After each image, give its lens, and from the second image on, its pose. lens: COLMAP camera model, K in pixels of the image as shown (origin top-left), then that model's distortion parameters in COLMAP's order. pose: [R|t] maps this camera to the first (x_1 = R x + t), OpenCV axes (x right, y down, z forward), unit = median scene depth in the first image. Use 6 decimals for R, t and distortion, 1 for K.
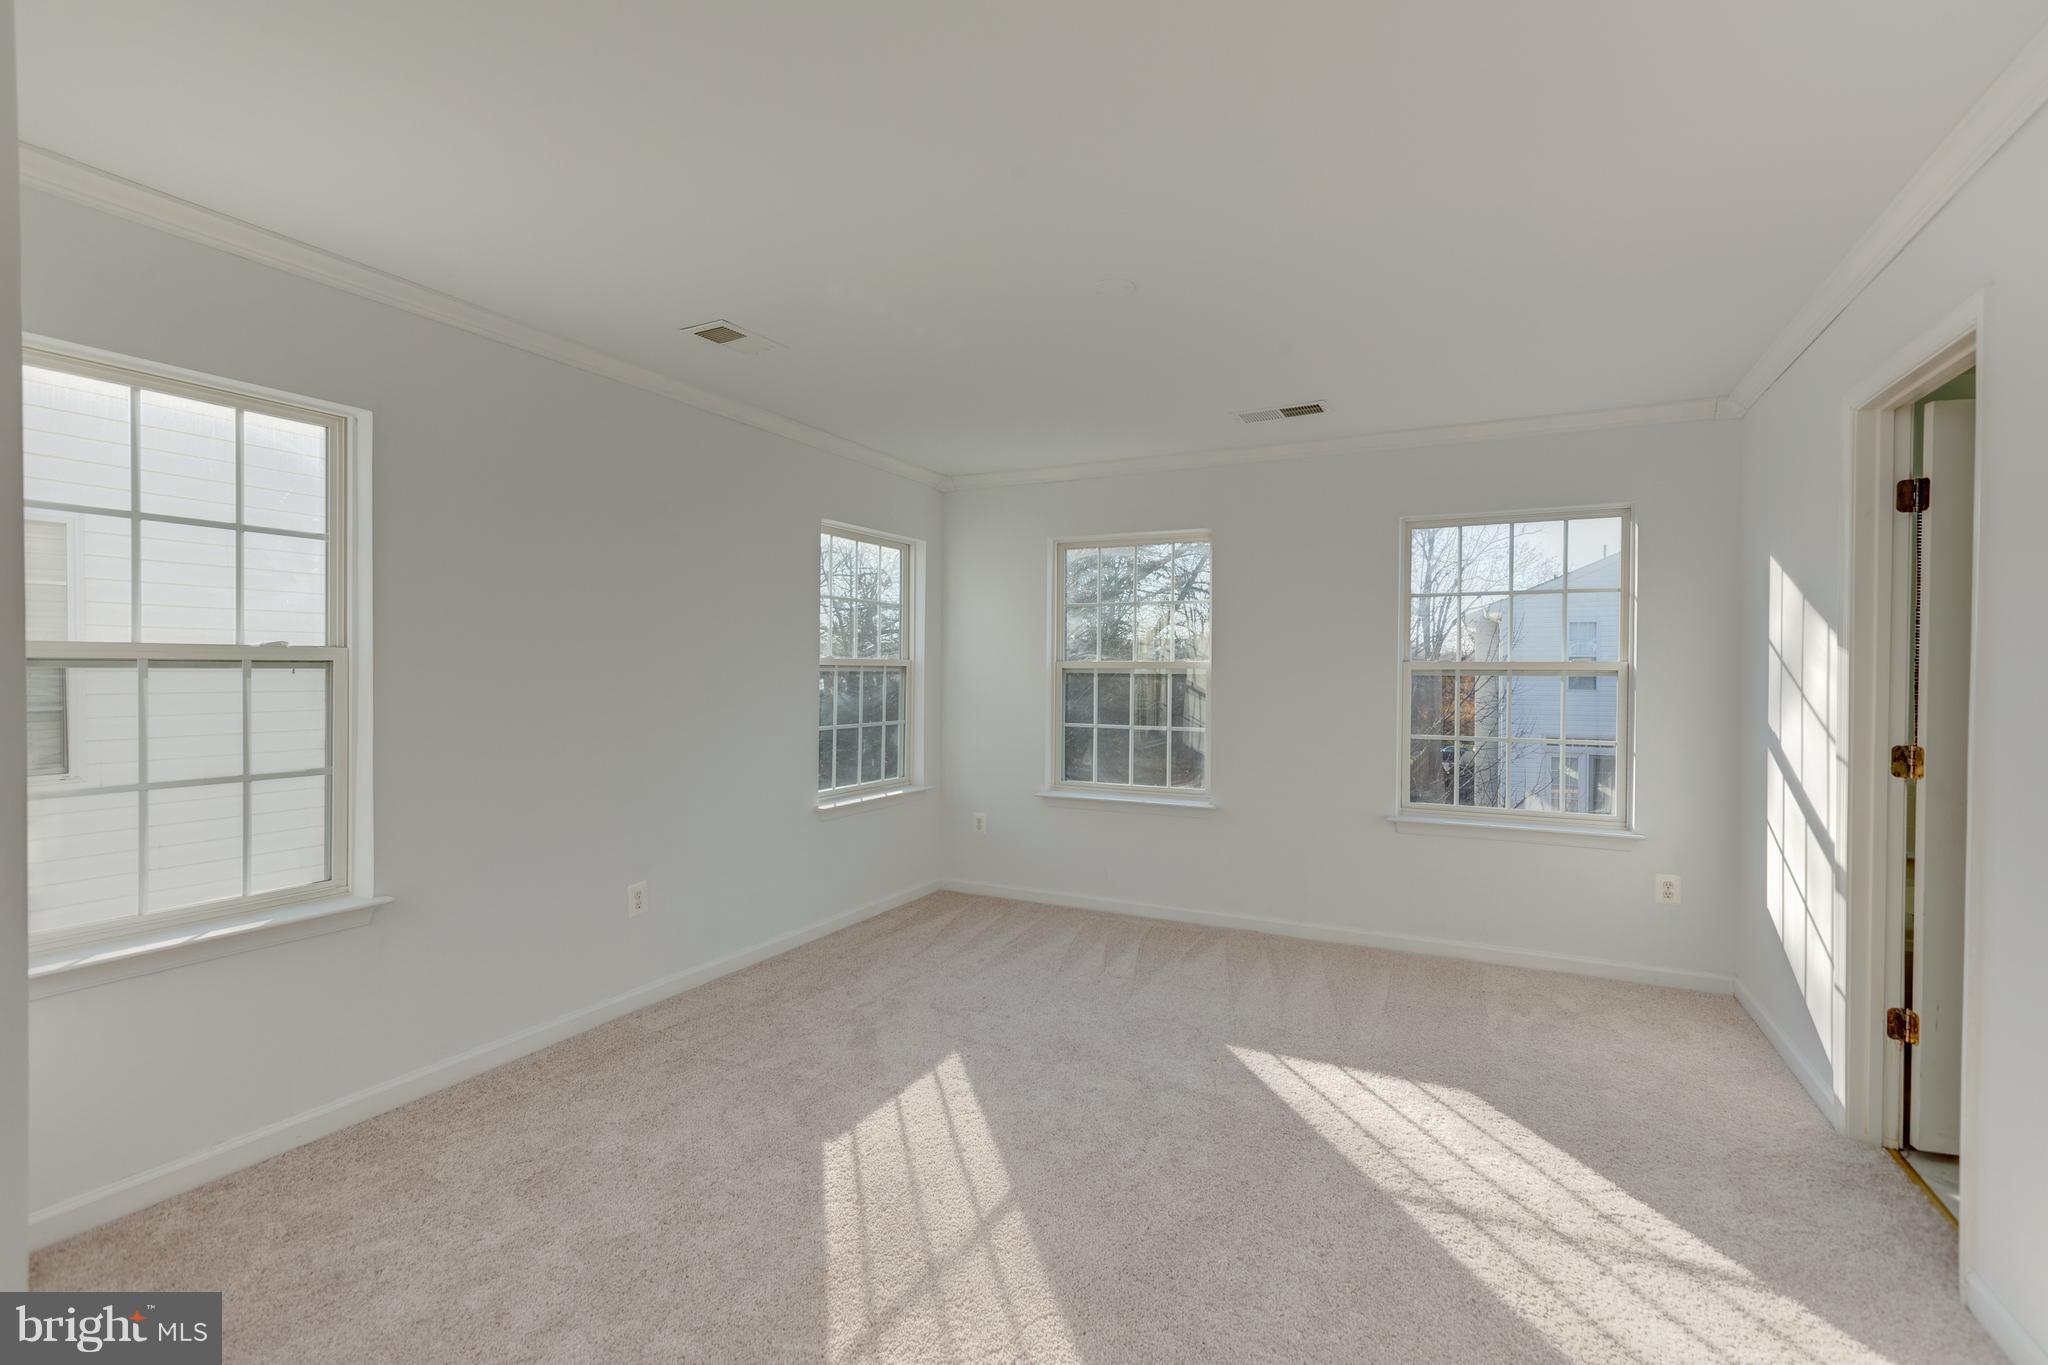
lens RADIAL K [[915.7, 0, 1023.9], [0, 915.7, 677.8], [0, 0, 1]] dist [0.002289, -0.000375]
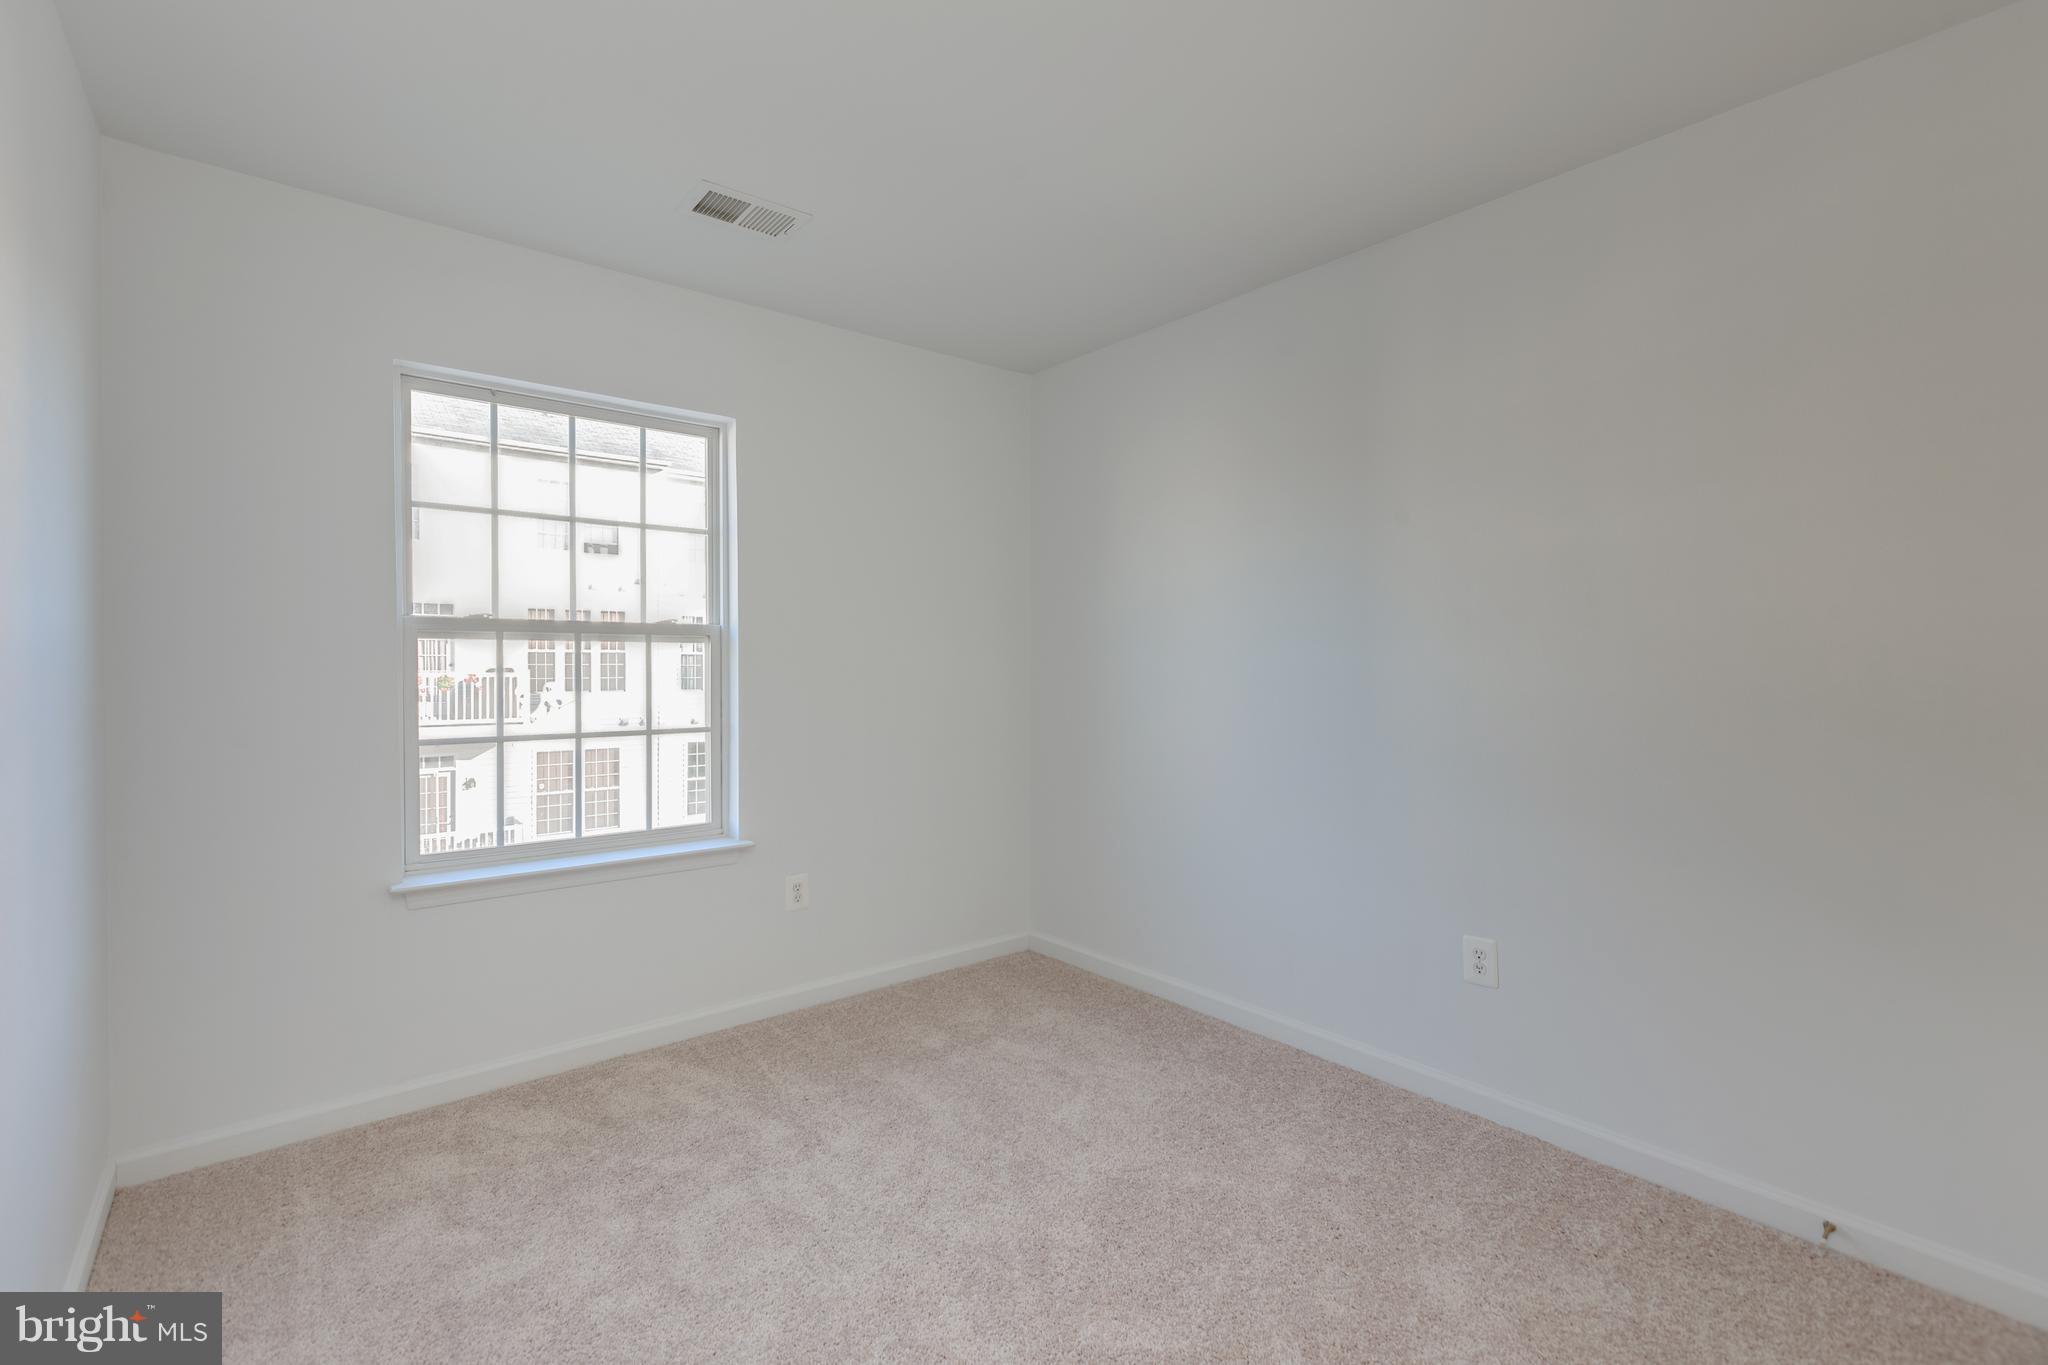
lens RADIAL K [[860.9, 0, 1024.0], [0, 860.9, 682.5], [0, 0, 1]] dist [0.022762, -0.000039]
pose [[0.905935, 0.027560, -0.422519, 0.092179], [-0.016257, 0.999408, 0.030332, -0.000882], [0.423105, -0.020610, 0.905846, 0.183857]]
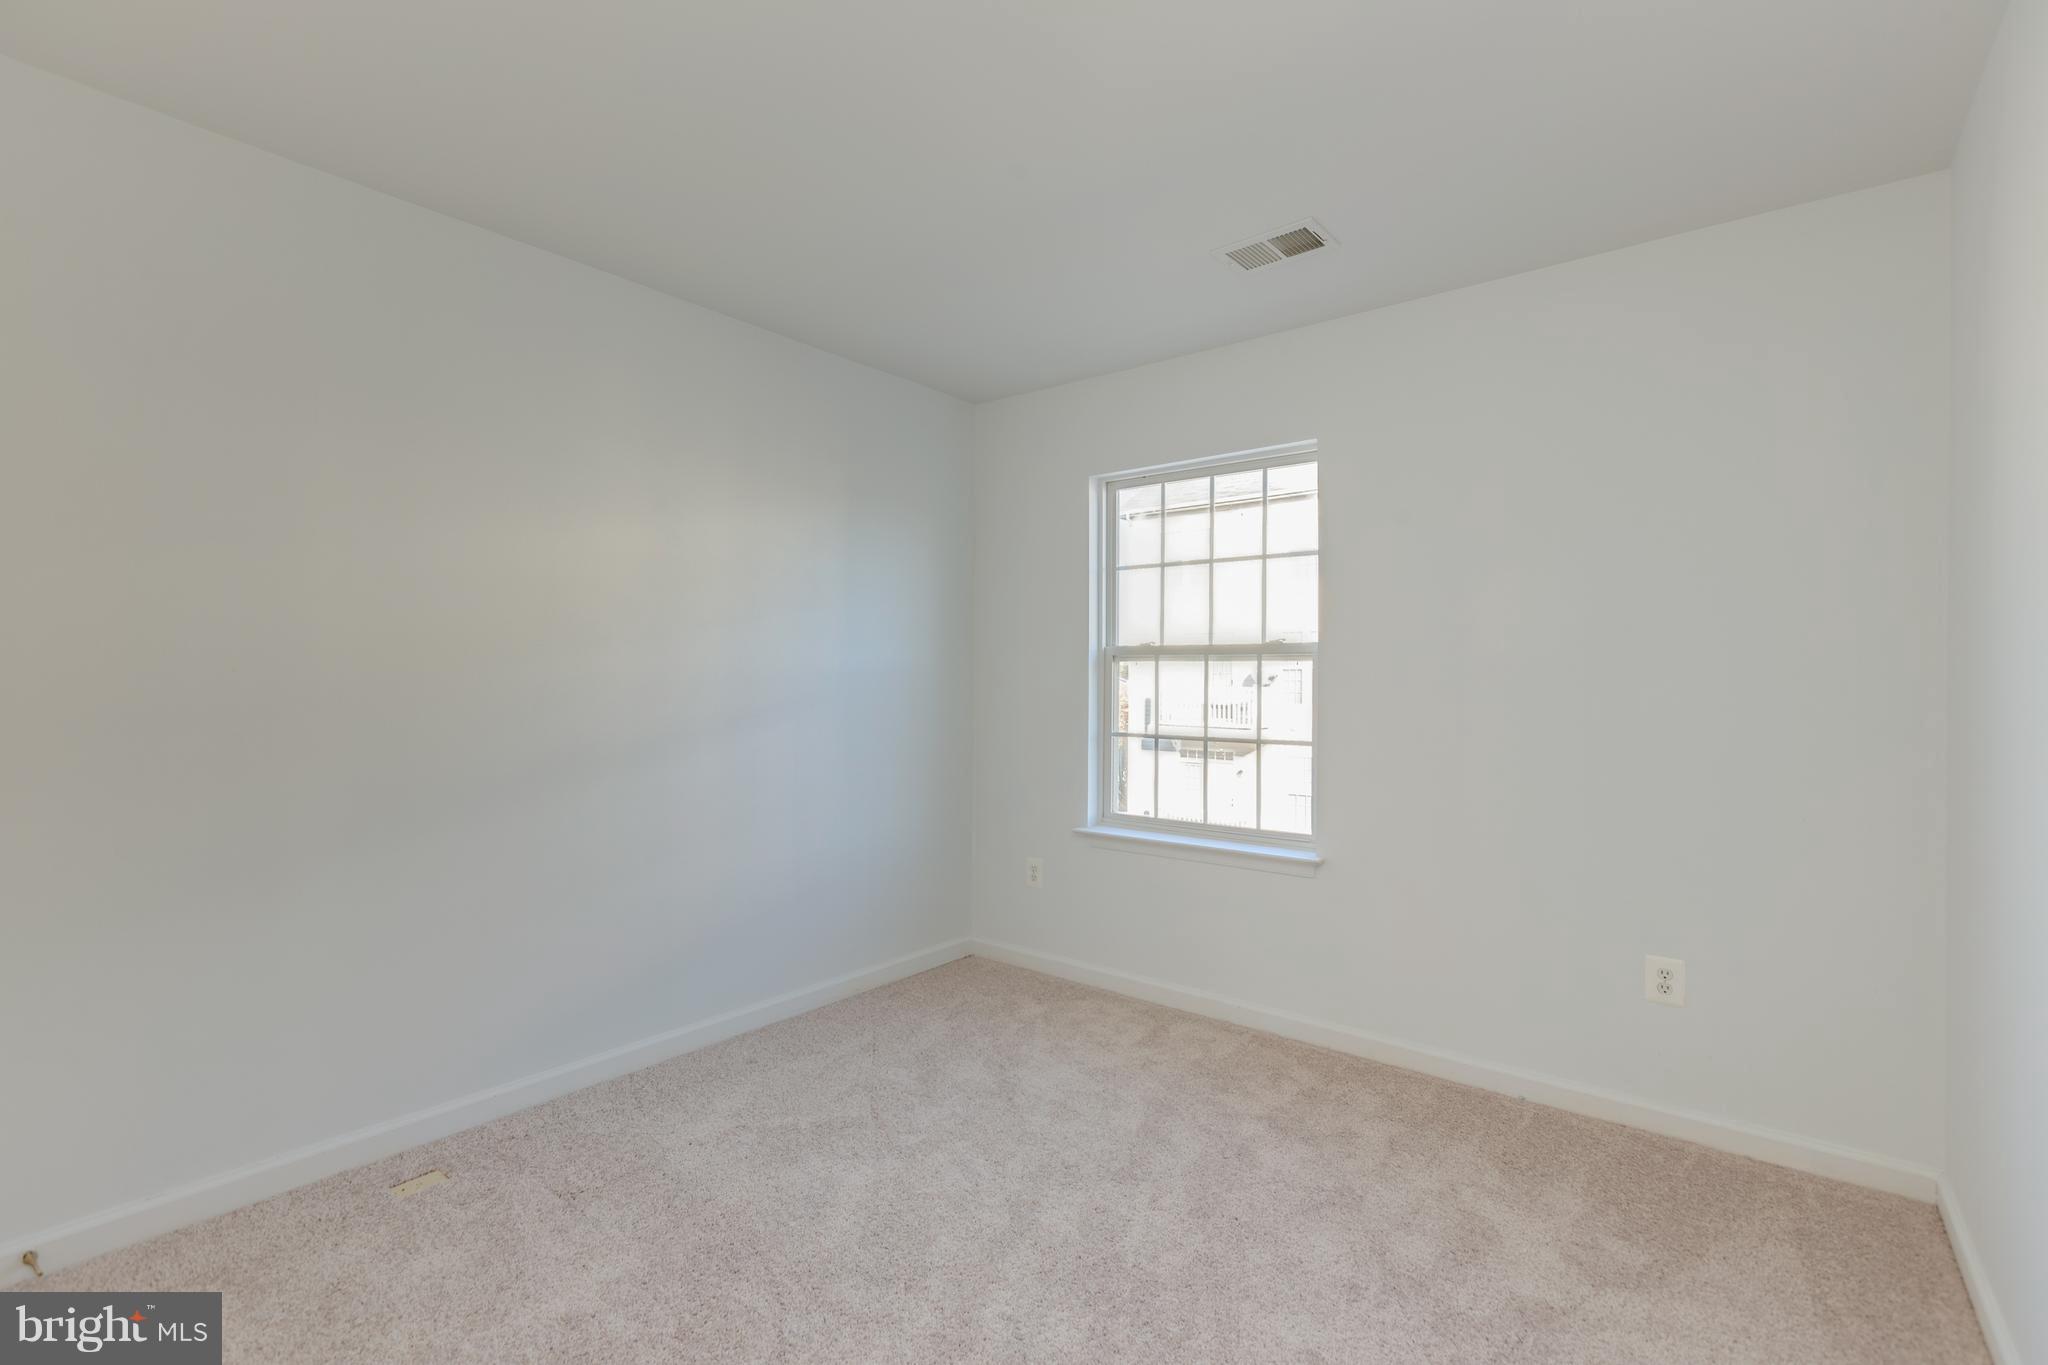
lens RADIAL K [[915.7, 0, 1023.9], [0, 915.7, 677.8], [0, 0, 1]] dist [0.002289, -0.000375]
pose [[-0.199392, 0.012171, -0.979844, 0.561695], [-0.002900, 0.999911, 0.013010, -0.002732], [0.979915, 0.005435, -0.199339, 0.973819]]
